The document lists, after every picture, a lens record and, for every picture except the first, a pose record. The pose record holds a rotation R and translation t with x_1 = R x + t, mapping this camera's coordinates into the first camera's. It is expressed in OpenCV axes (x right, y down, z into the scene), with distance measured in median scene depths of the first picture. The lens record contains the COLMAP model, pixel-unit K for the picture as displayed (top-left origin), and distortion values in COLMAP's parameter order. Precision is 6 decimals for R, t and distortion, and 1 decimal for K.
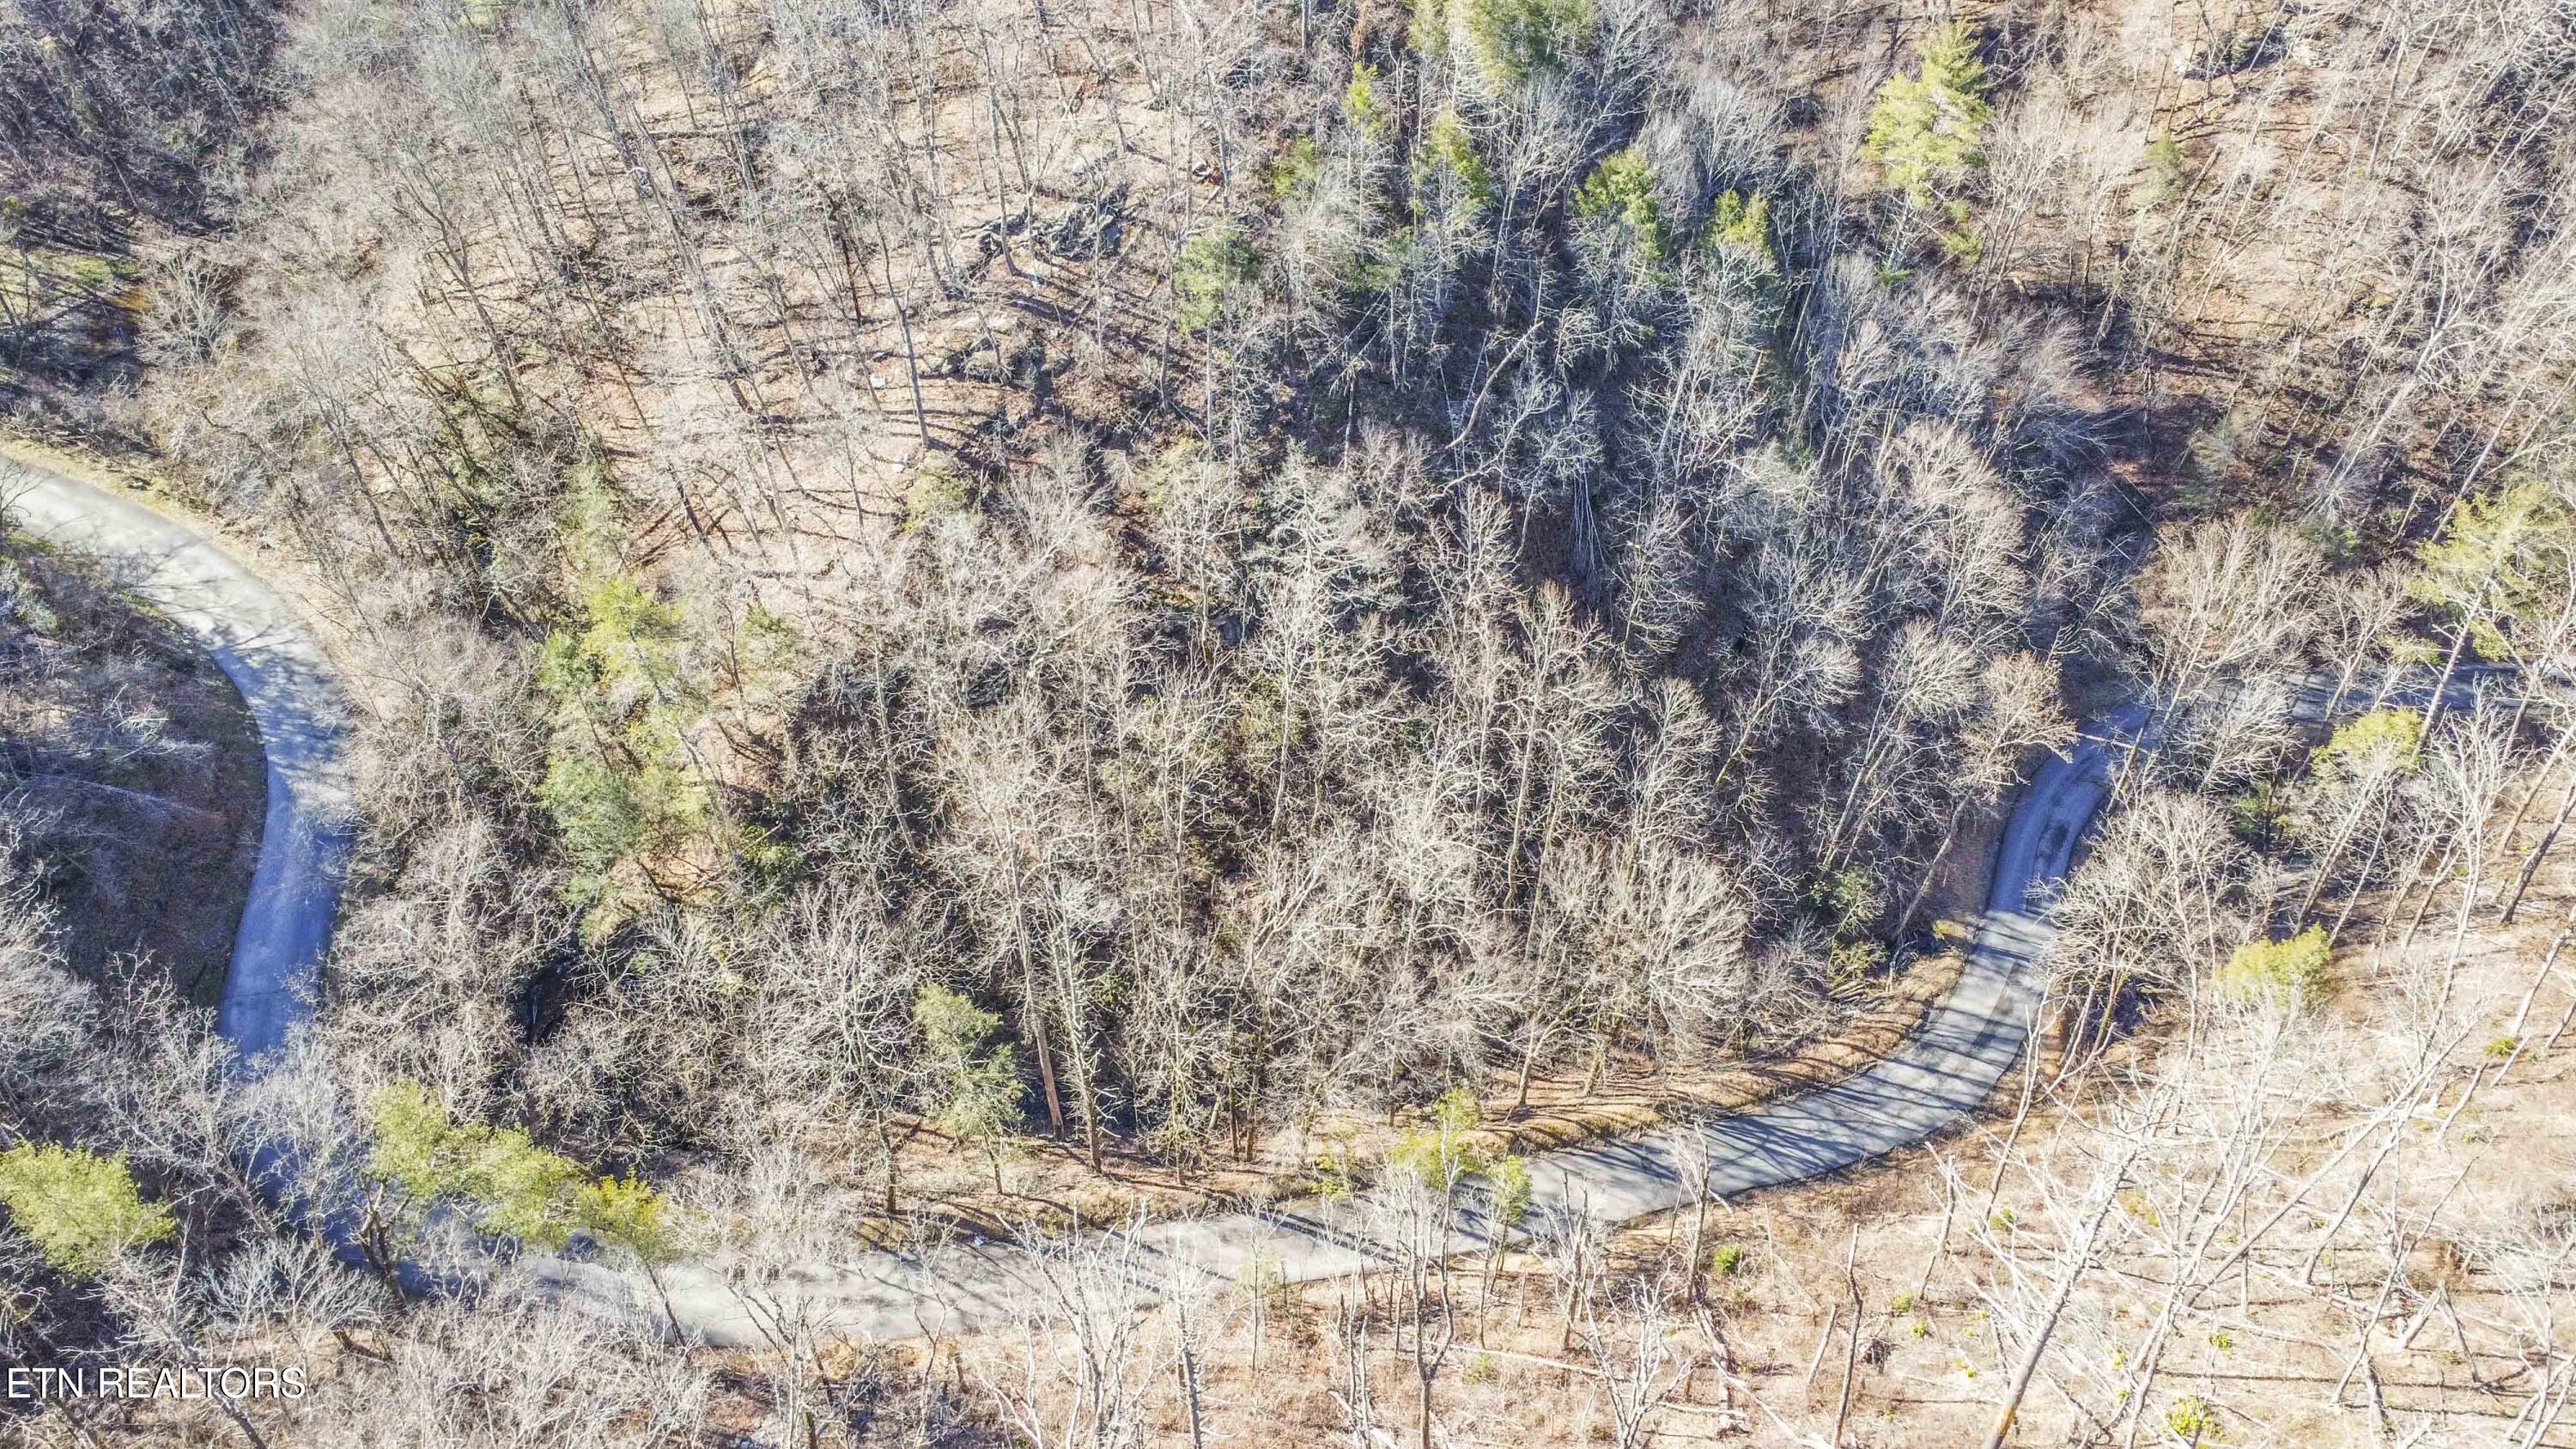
lens RADIAL K [[1981.9, 0, 1288.0], [0, 1981.9, 724.5], [0, 0, 1]] dist [-0.356711, 1.097396]
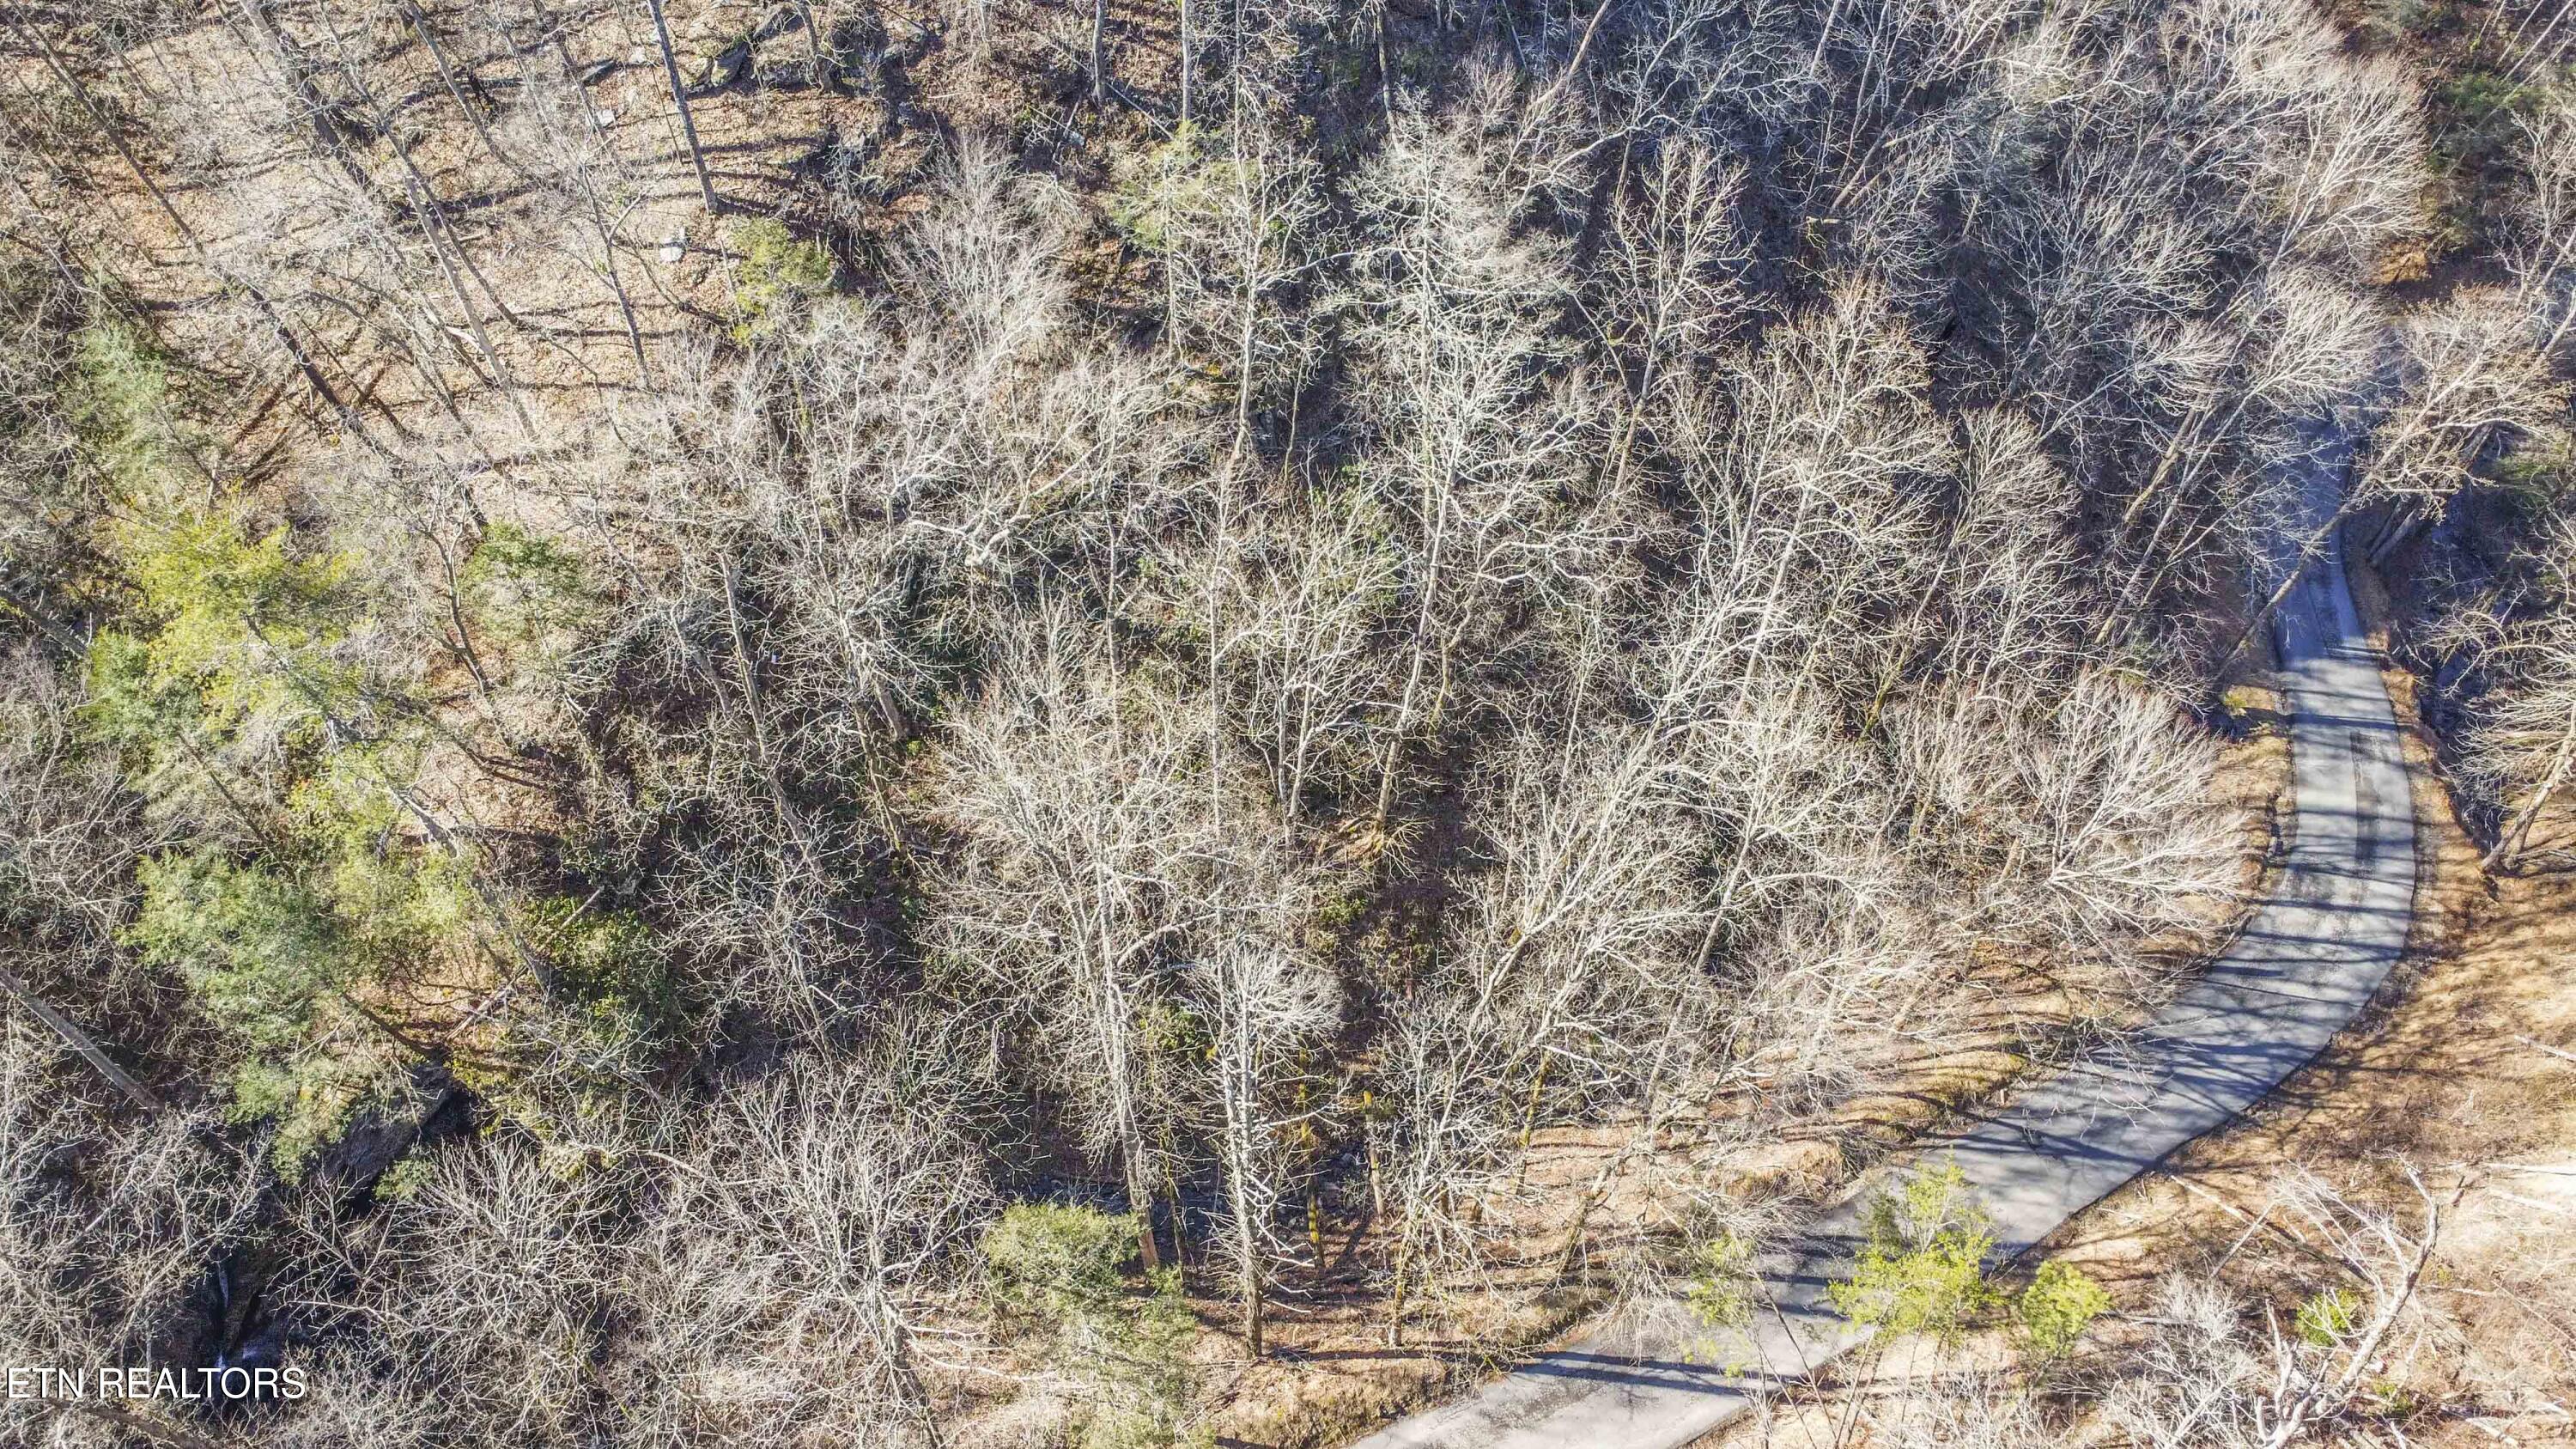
lens RADIAL K [[1902.7, 0, 1278.8], [0, 1902.7, 729.3], [0, 0, 1]] dist [-0.121862, 0.181362]
pose [[0.973860, -0.176311, 0.143214, -0.128055], [0.159277, 0.979561, 0.122845, -0.030221], [-0.161946, -0.096823, 0.982038, 0.395465]]
